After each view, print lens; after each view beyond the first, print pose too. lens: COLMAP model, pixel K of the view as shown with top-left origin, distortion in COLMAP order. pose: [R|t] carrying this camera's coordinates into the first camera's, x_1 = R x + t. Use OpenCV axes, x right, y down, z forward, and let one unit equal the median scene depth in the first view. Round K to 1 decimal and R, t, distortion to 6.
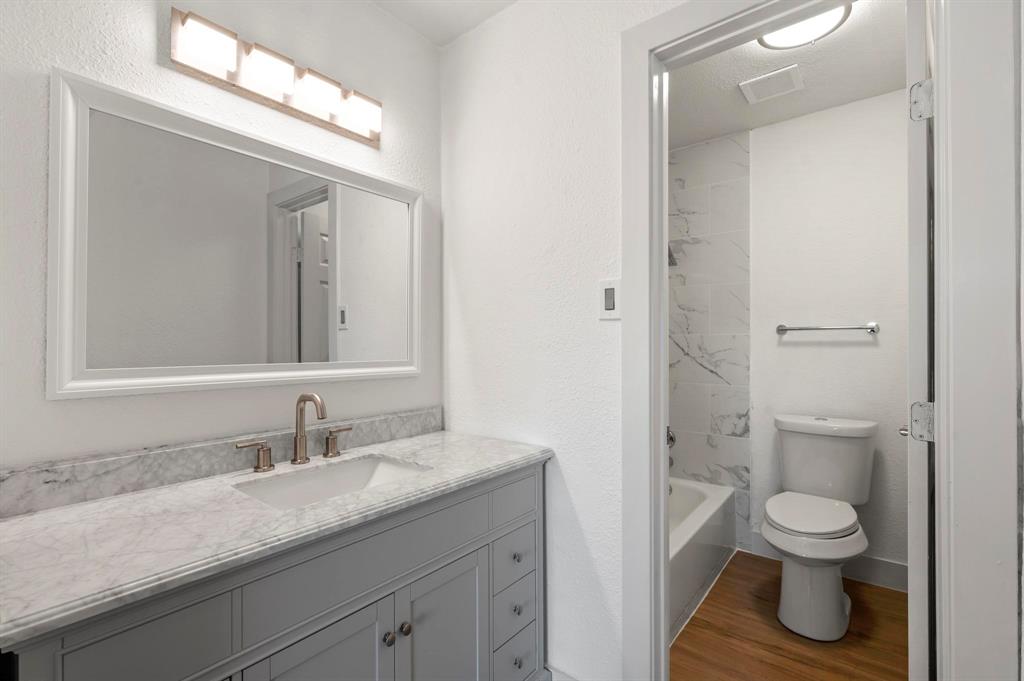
lens RADIAL K [[449.6, 0, 512.0], [0, 449.6, 340.5], [0, 0, 1]] dist [-0.000408, -0.000018]
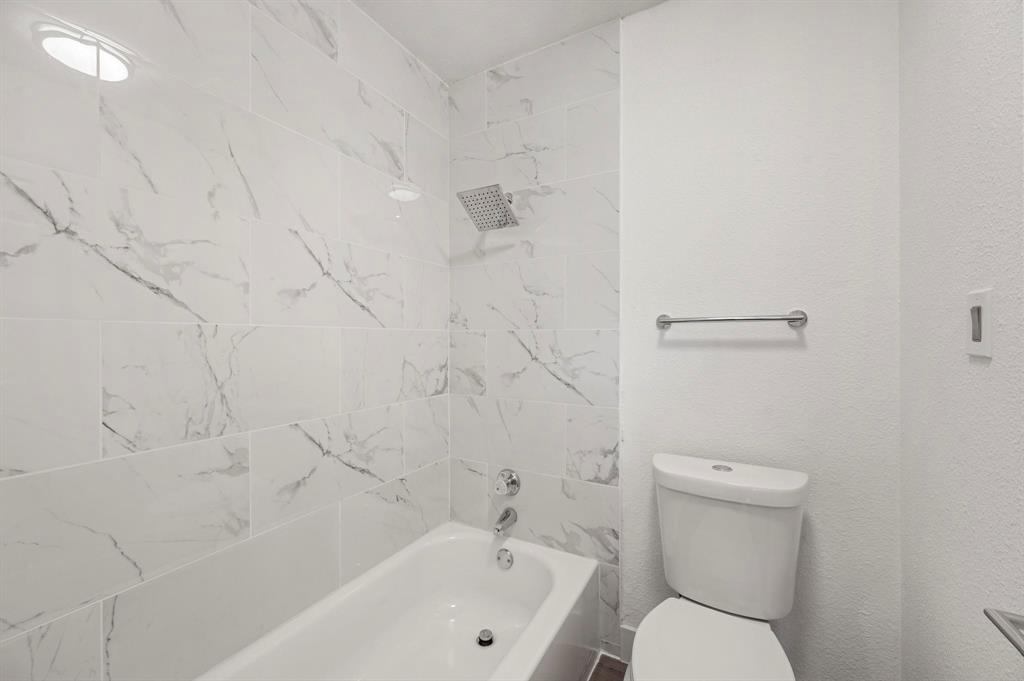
lens RADIAL K [[402.8, 0, 512.0], [0, 402.8, 340.5], [0, 0, 1]] dist [-0.000406, -0.000081]
pose [[0.982967, -0.000303, 0.183780, 0.263195], [-0.000795, 0.999982, 0.005898, -0.000738], [-0.183779, -0.005943, 0.982950, 0.444009]]
